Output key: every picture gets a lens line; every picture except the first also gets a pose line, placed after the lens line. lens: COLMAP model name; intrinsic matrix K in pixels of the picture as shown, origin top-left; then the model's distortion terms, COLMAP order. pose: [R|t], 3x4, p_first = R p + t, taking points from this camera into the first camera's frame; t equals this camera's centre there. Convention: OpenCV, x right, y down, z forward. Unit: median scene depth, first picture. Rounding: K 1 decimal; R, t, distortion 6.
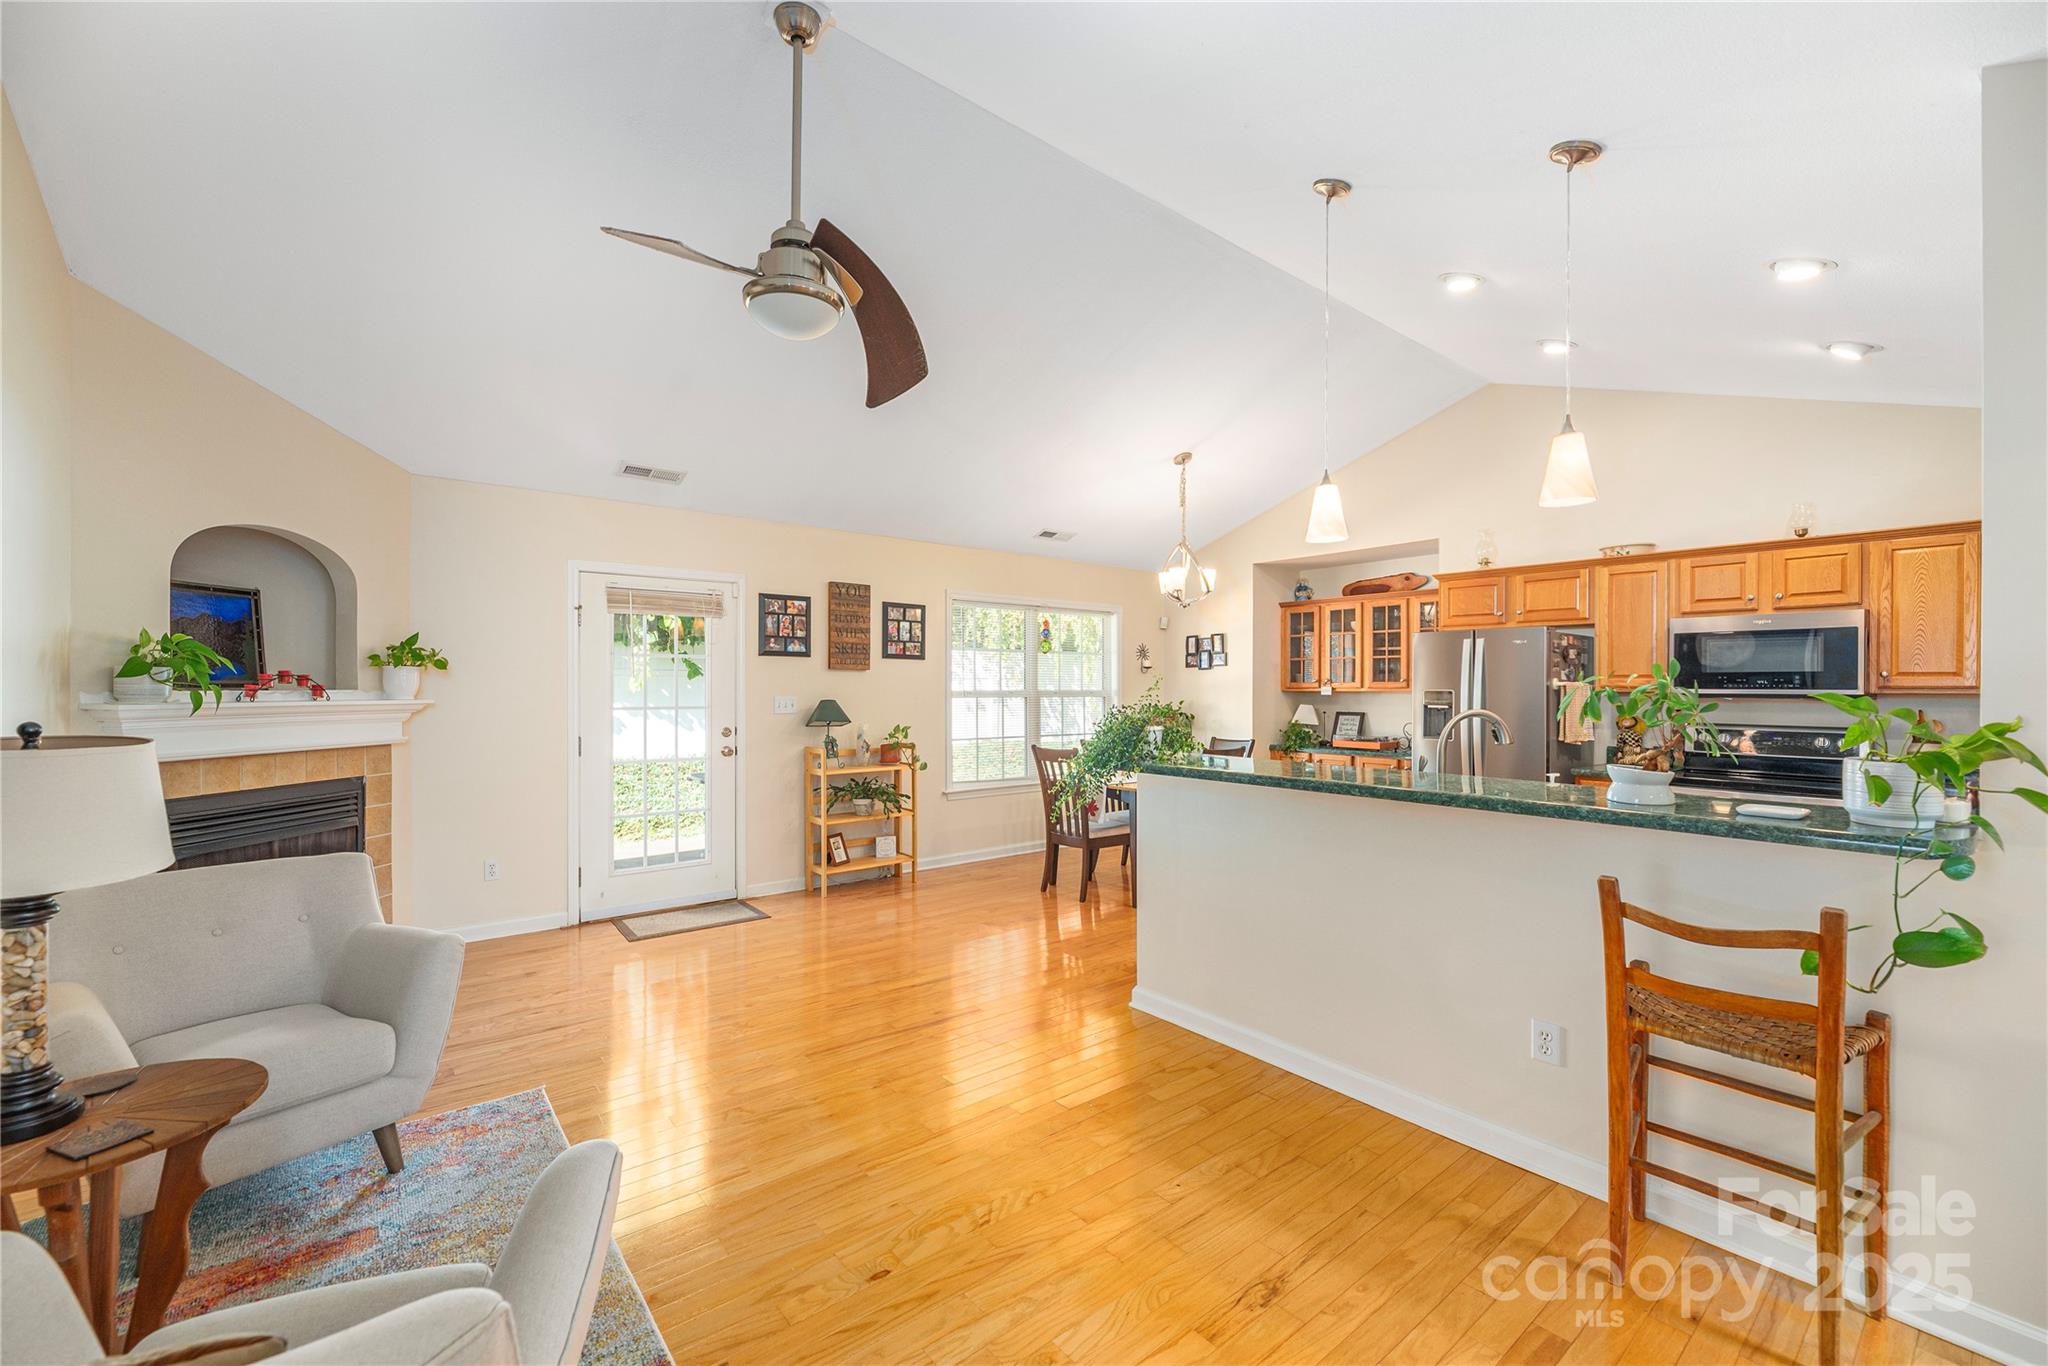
lens RADIAL K [[845.4, 0, 1022.6], [0, 845.4, 682.6], [0, 0, 1]] dist [-0.001547, 0.000409]
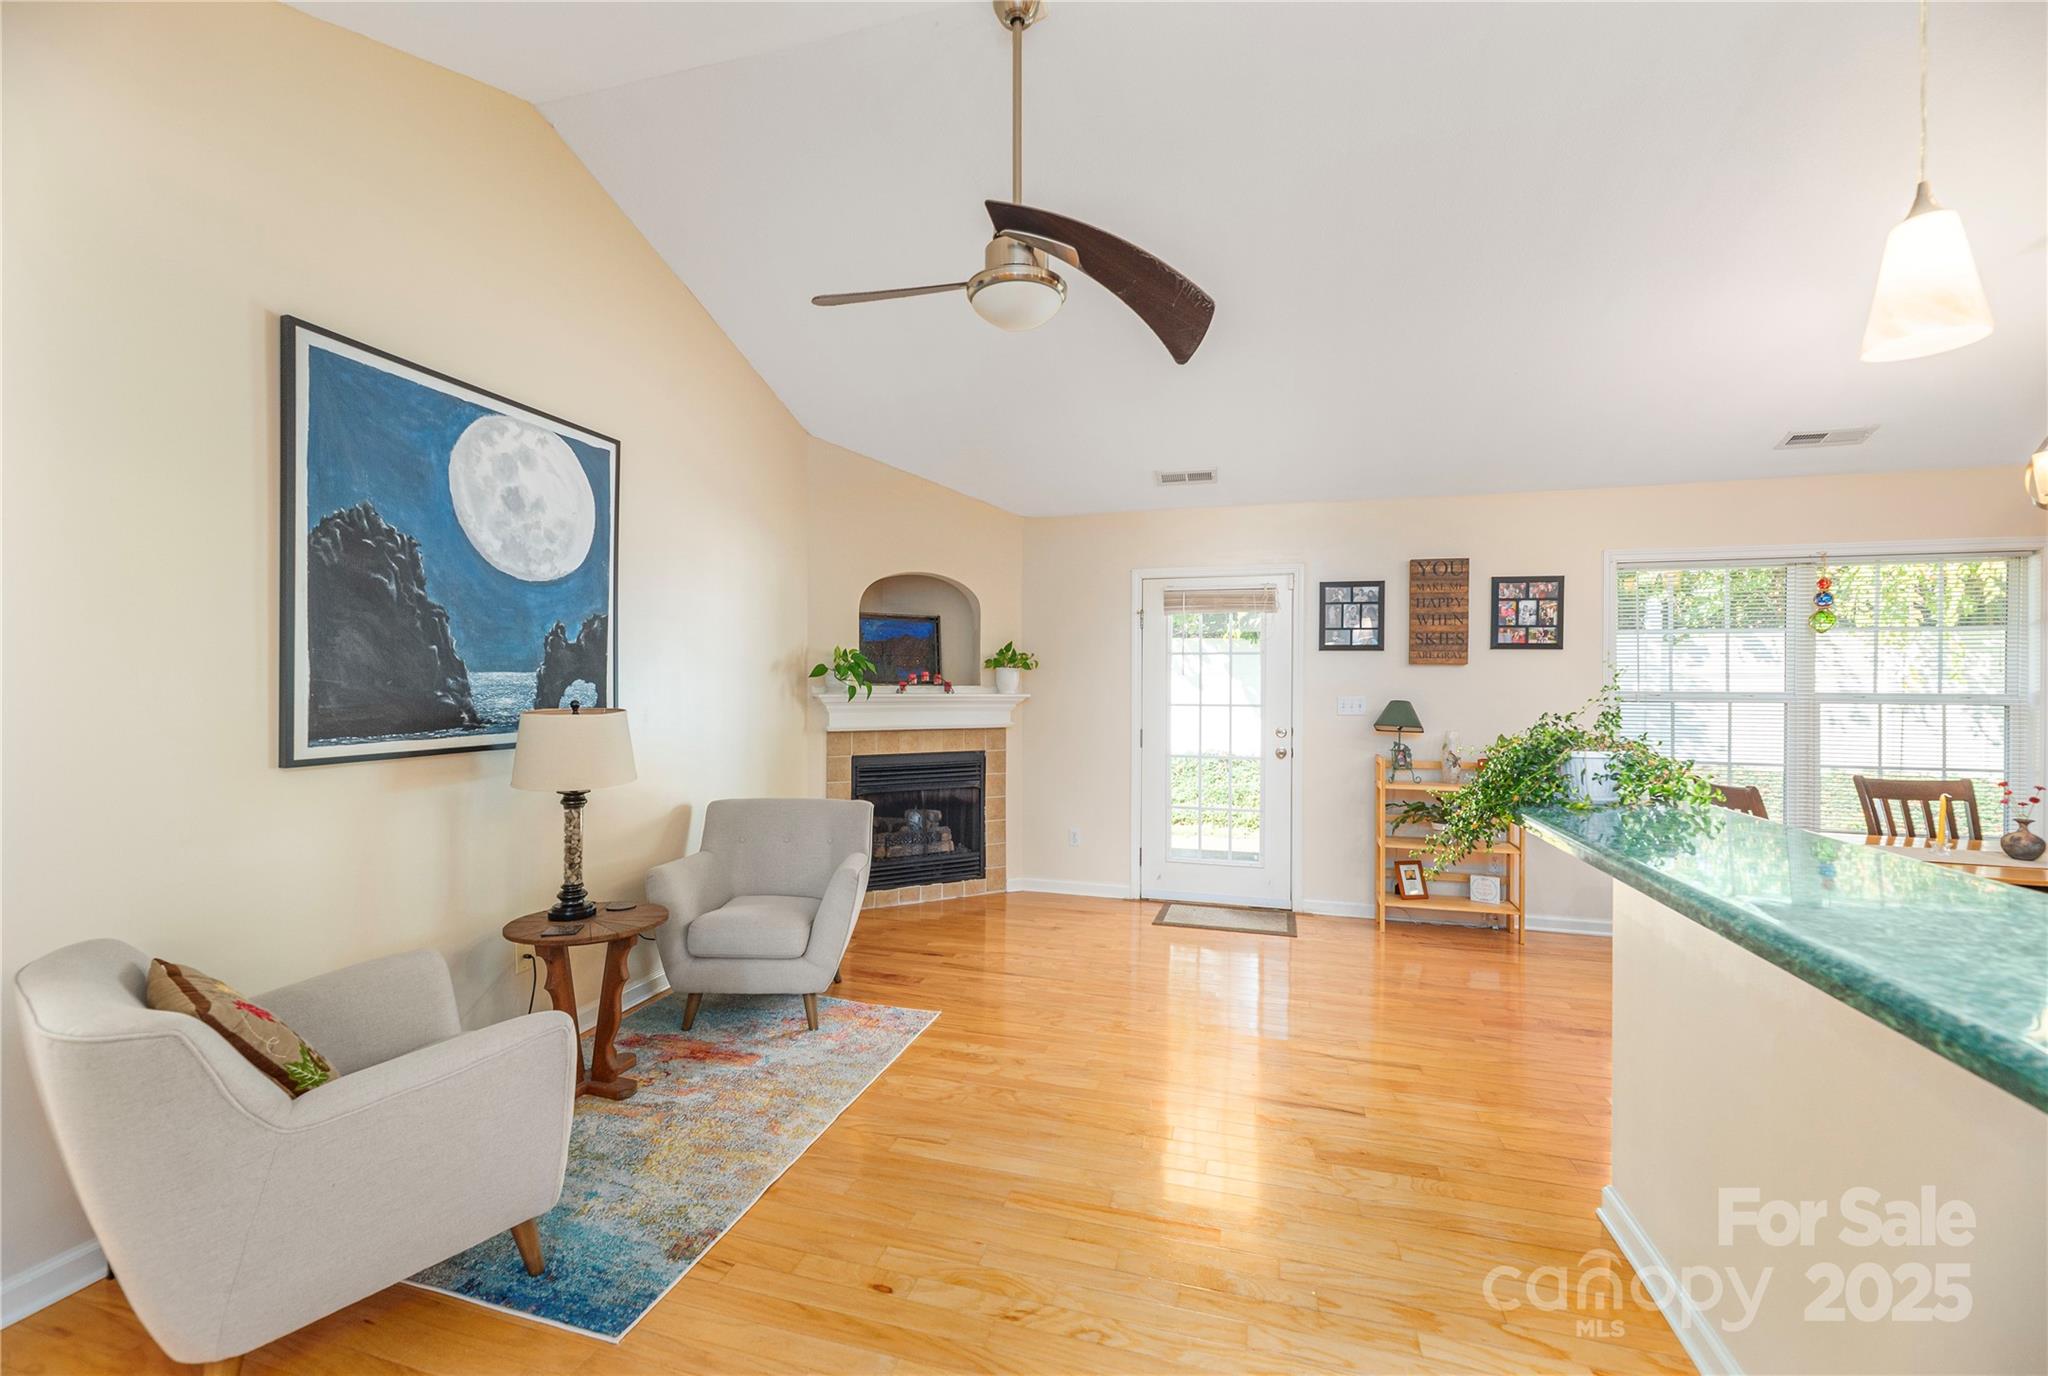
lens RADIAL K [[845.4, 0, 1007.9], [0, 845.4, 687.5], [0, 0, 1]] dist [-0.001547, 0.000409]
pose [[0.564971, 0.004429, -0.825099, 0.241131], [0.000272, 0.999985, 0.005554, 0.002432], [0.825111, -0.003363, 0.564961, 0.195668]]
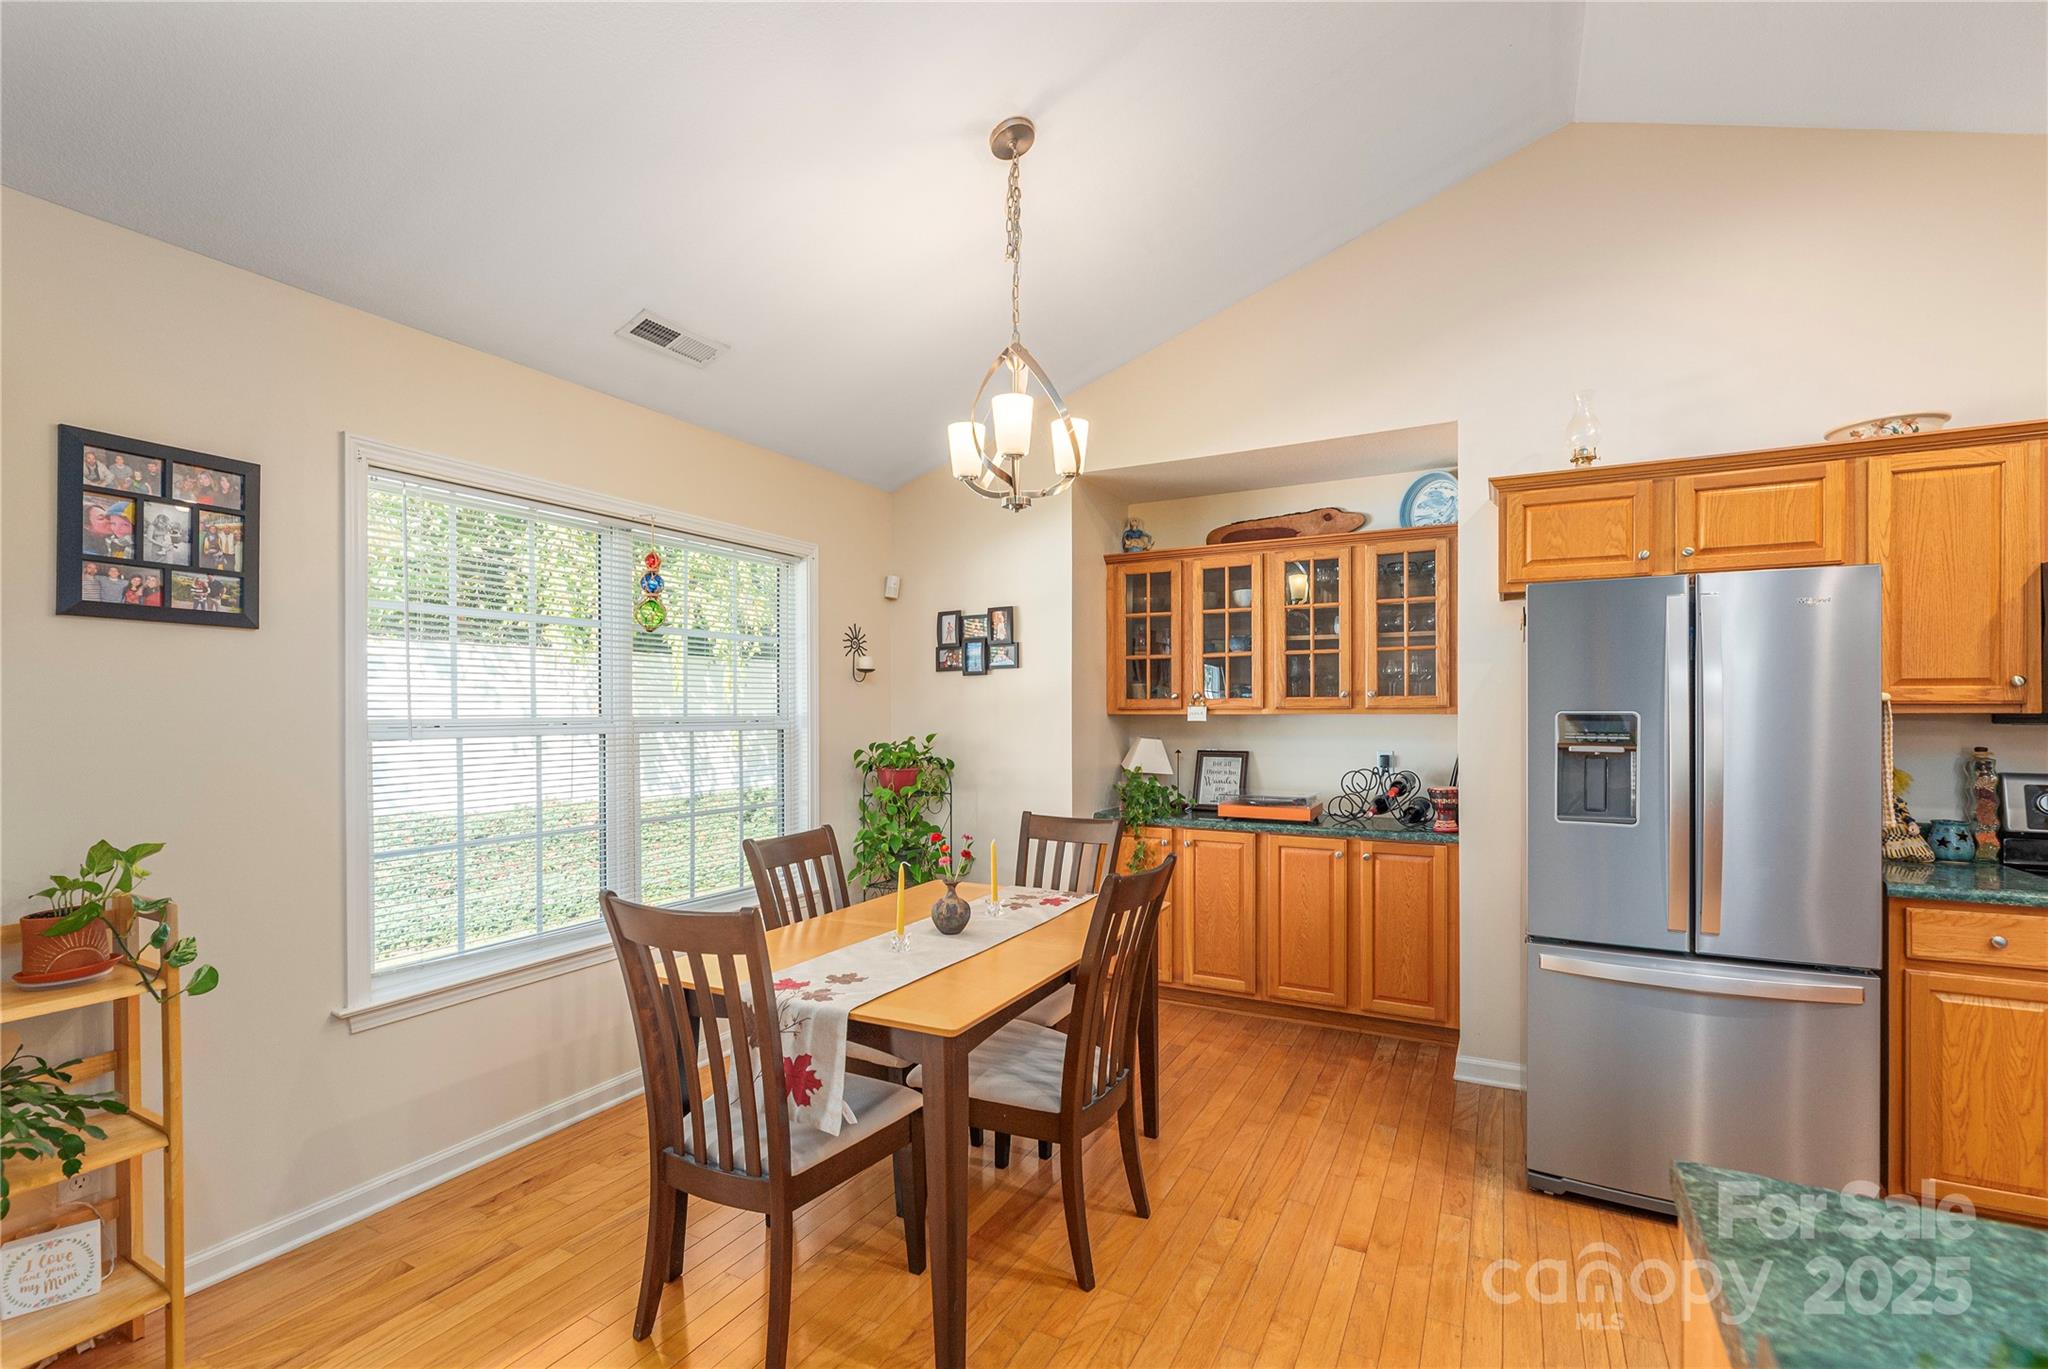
lens RADIAL K [[915.6, 0, 1015.6], [0, 915.6, 709.7], [0, 0, 1]] dist [-0.002495, -0.000736]
pose [[0.922148, -0.004748, 0.386808, 0.021909], [0.002588, 0.999978, 0.006104, 0.003704], [-0.386829, -0.004627, 0.922140, 0.603913]]
